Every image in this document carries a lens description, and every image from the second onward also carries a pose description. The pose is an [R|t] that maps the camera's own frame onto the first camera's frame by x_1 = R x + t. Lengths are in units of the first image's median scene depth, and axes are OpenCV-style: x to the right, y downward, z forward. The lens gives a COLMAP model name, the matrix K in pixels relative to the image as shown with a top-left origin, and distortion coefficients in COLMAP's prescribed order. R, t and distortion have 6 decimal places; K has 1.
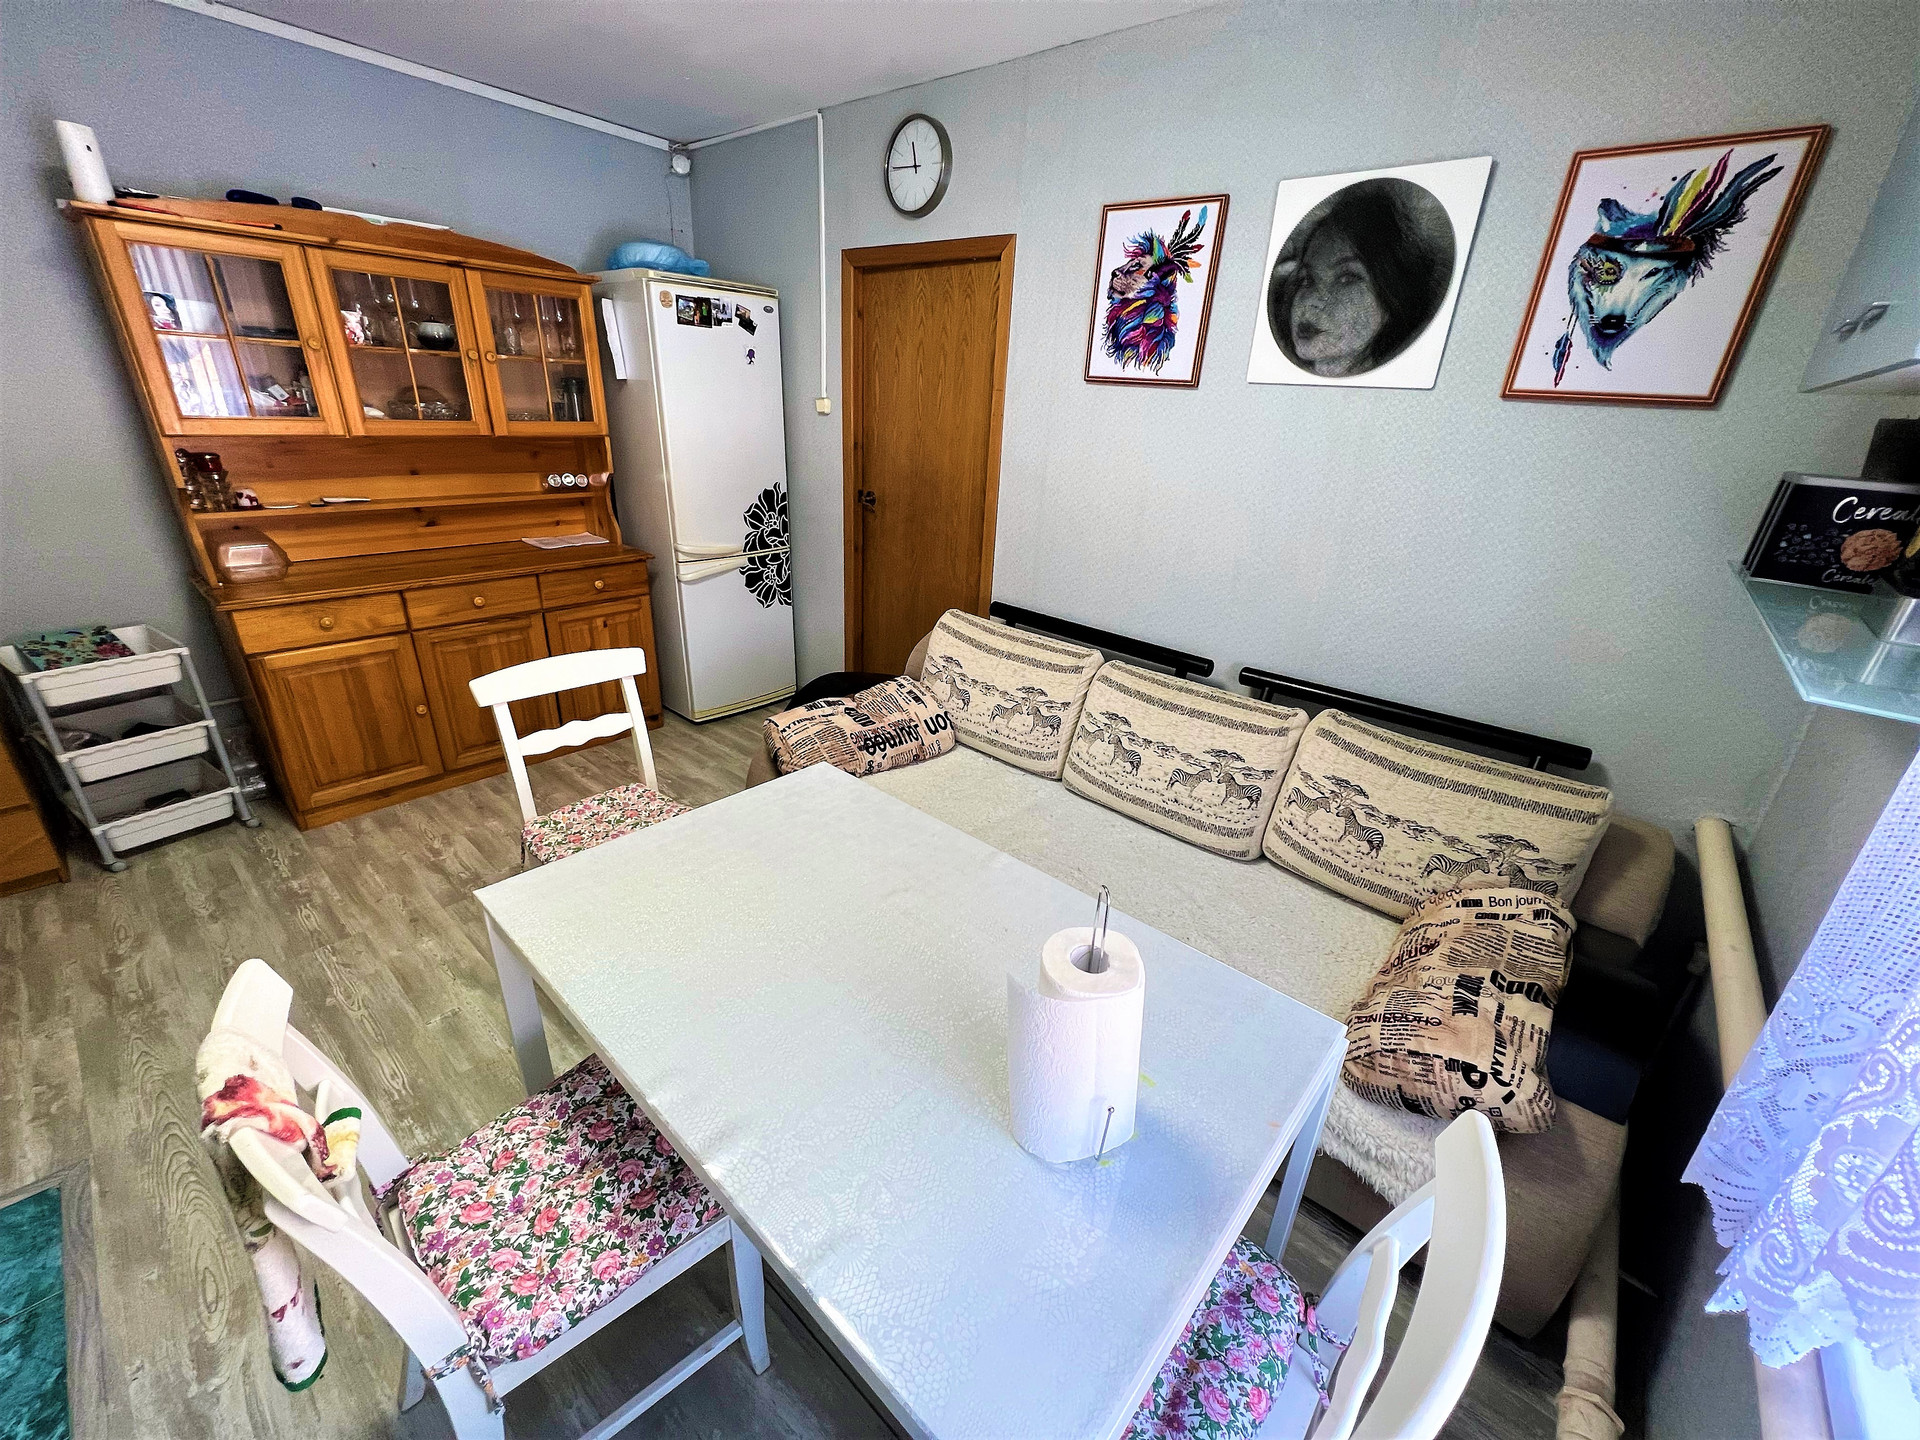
lens RADIAL K [[765.0, 0, 961.9], [0, 765.0, 722.5], [0, 0, 1]] dist [-0.001714, -0.001394]
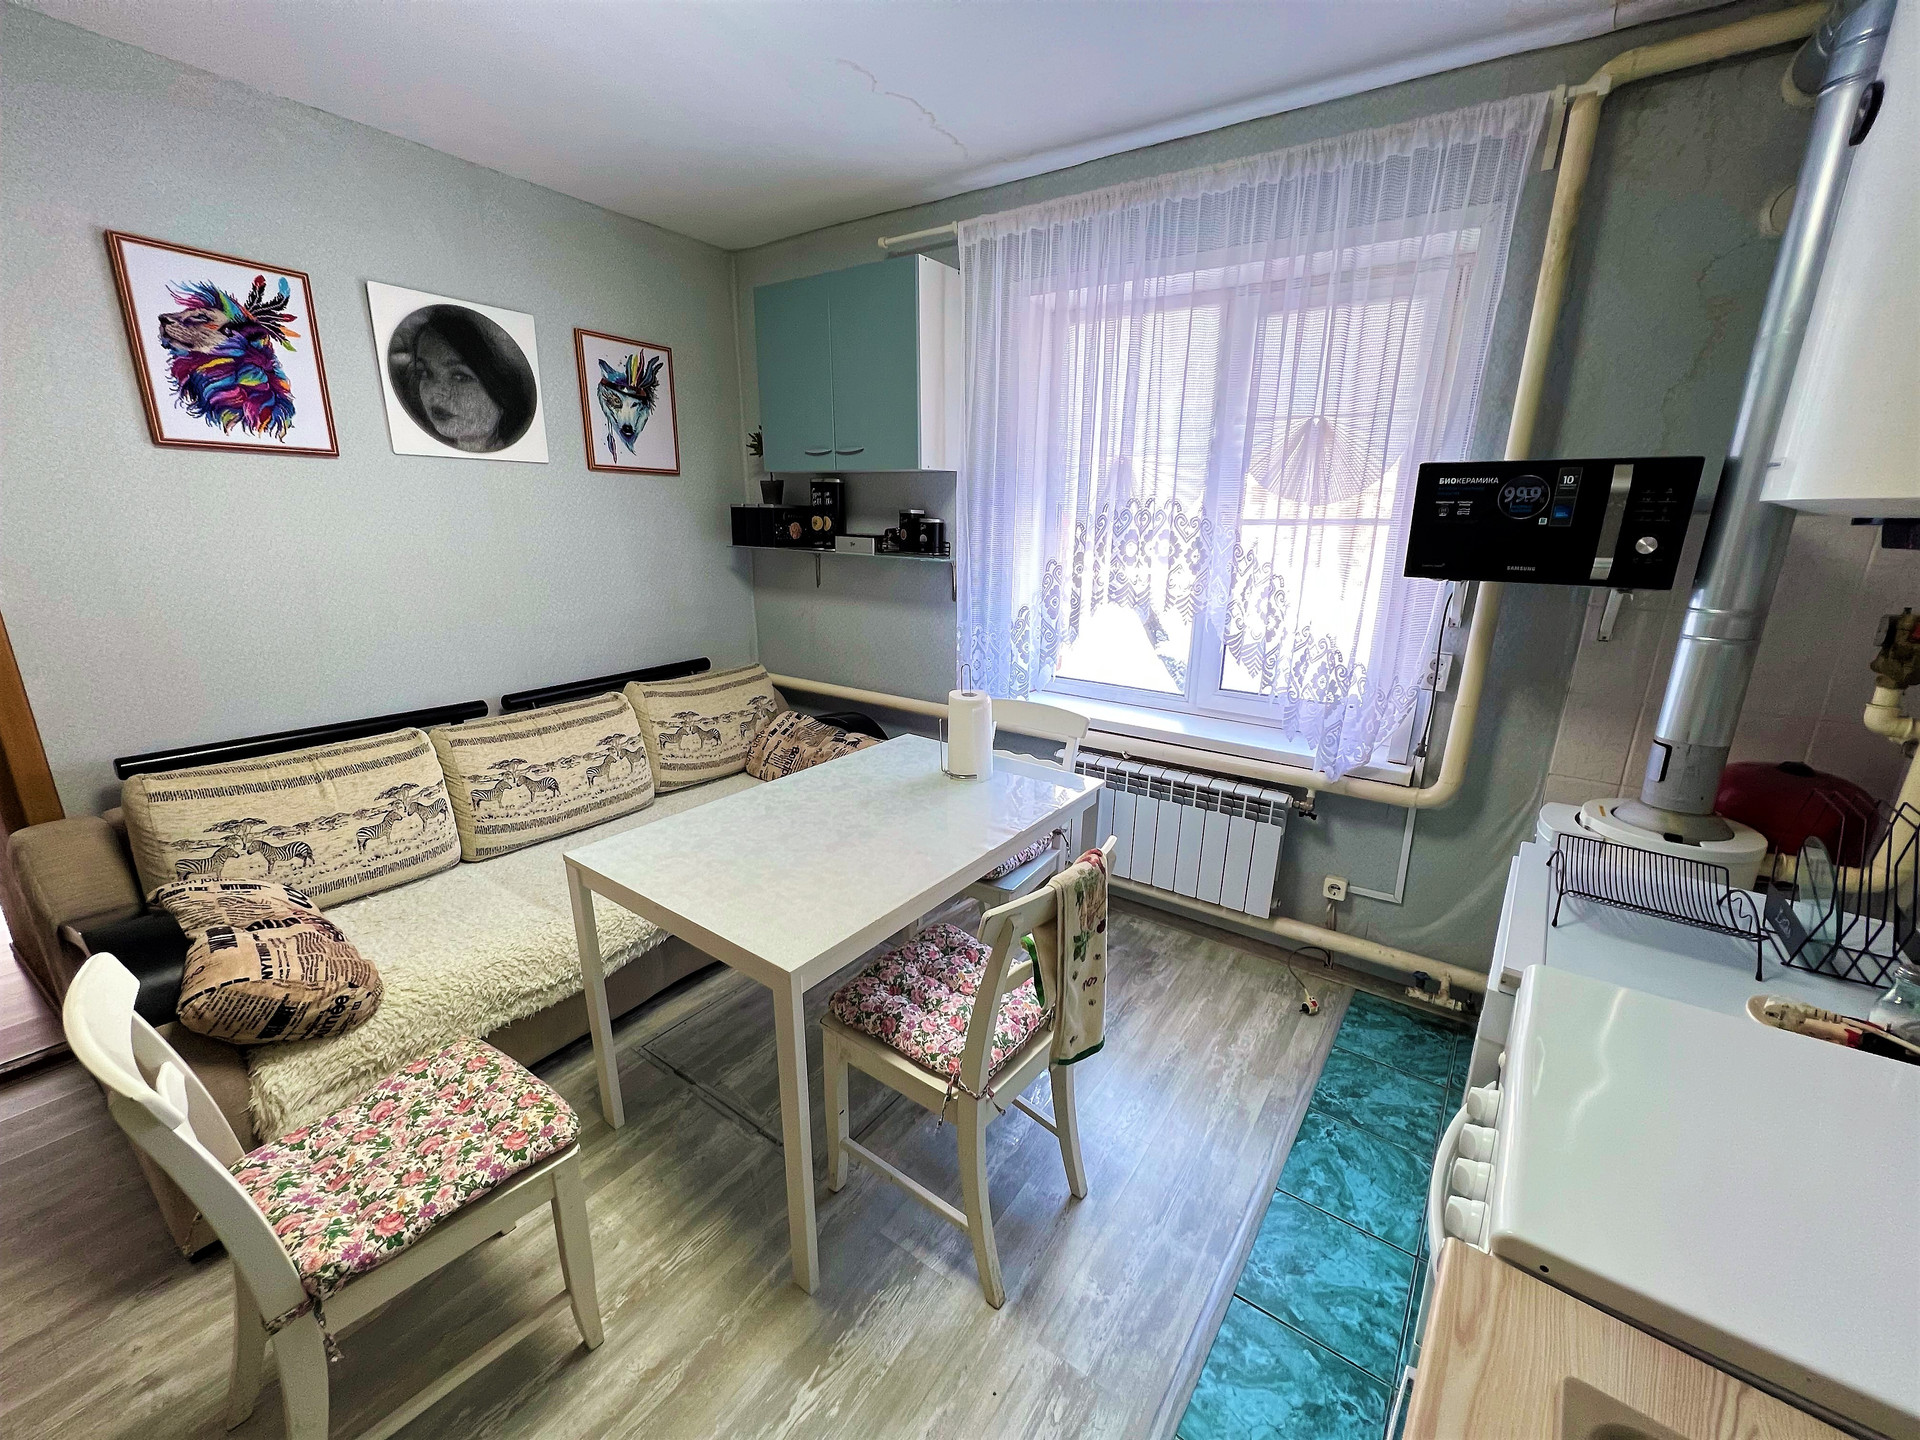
lens RADIAL K [[765.0, 0, 966.4], [0, 765.0, 718.9], [0, 0, 1]] dist [-0.001714, -0.001394]
pose [[-0.110070, -0.310293, 0.944247, -0.901978], [0.367795, 0.869866, 0.328724, -0.185010], [-0.923370, 0.383472, 0.018378, 0.395868]]
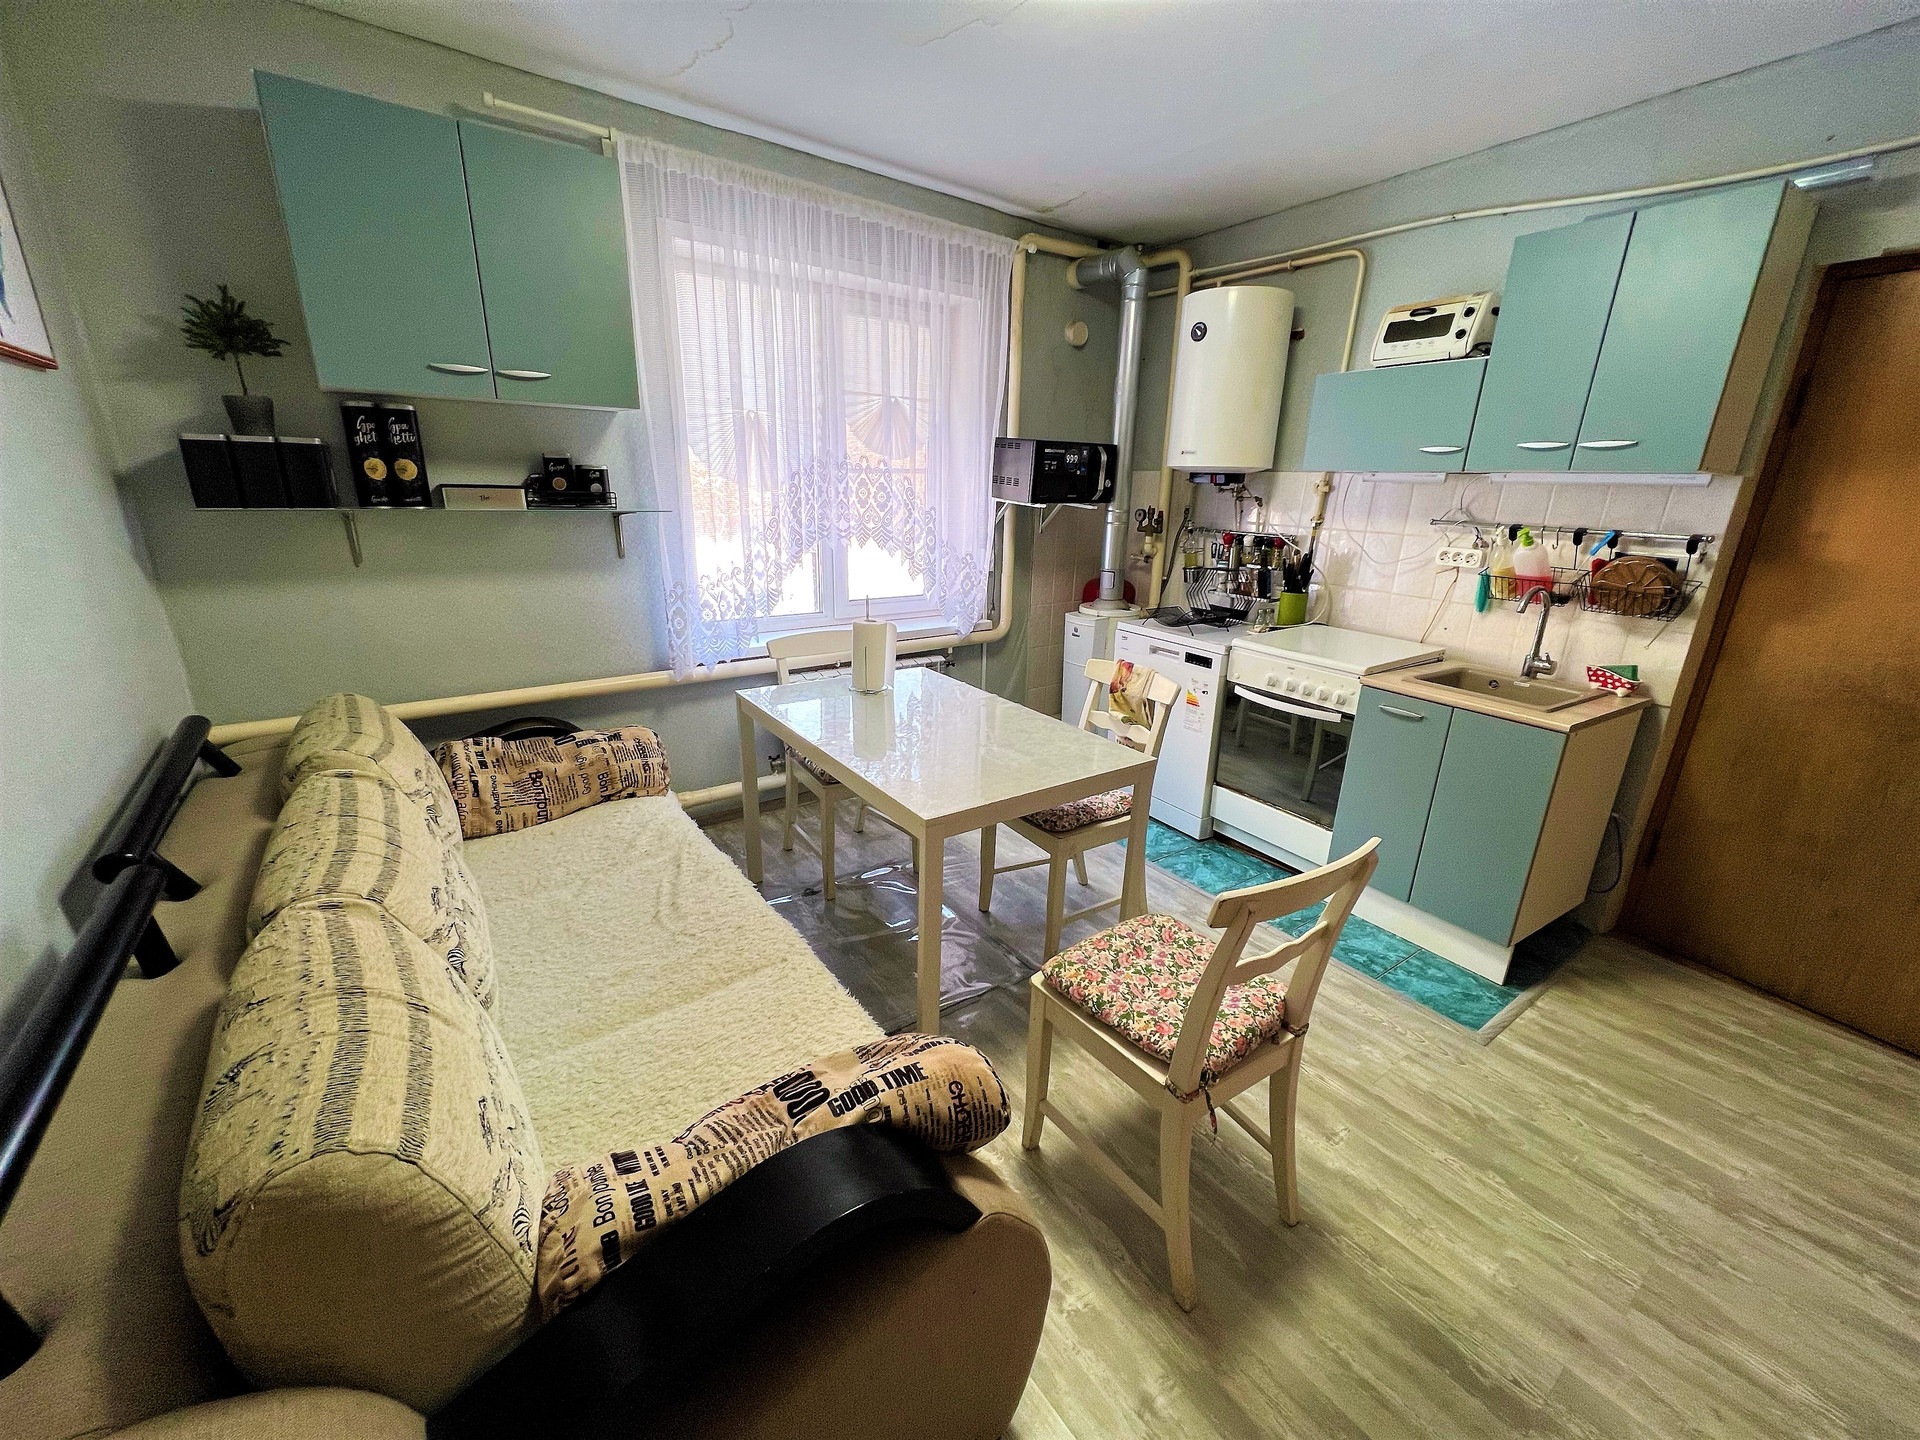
lens RADIAL K [[765.0, 0, 972.0], [0, 765.0, 721.1], [0, 0, 1]] dist [-0.001714, -0.001394]
pose [[-0.975347, -0.135637, 0.174072, -0.316342], [0.010180, 0.760312, 0.649479, -0.534476], [-0.220442, 0.635239, -0.740187, 1.352203]]
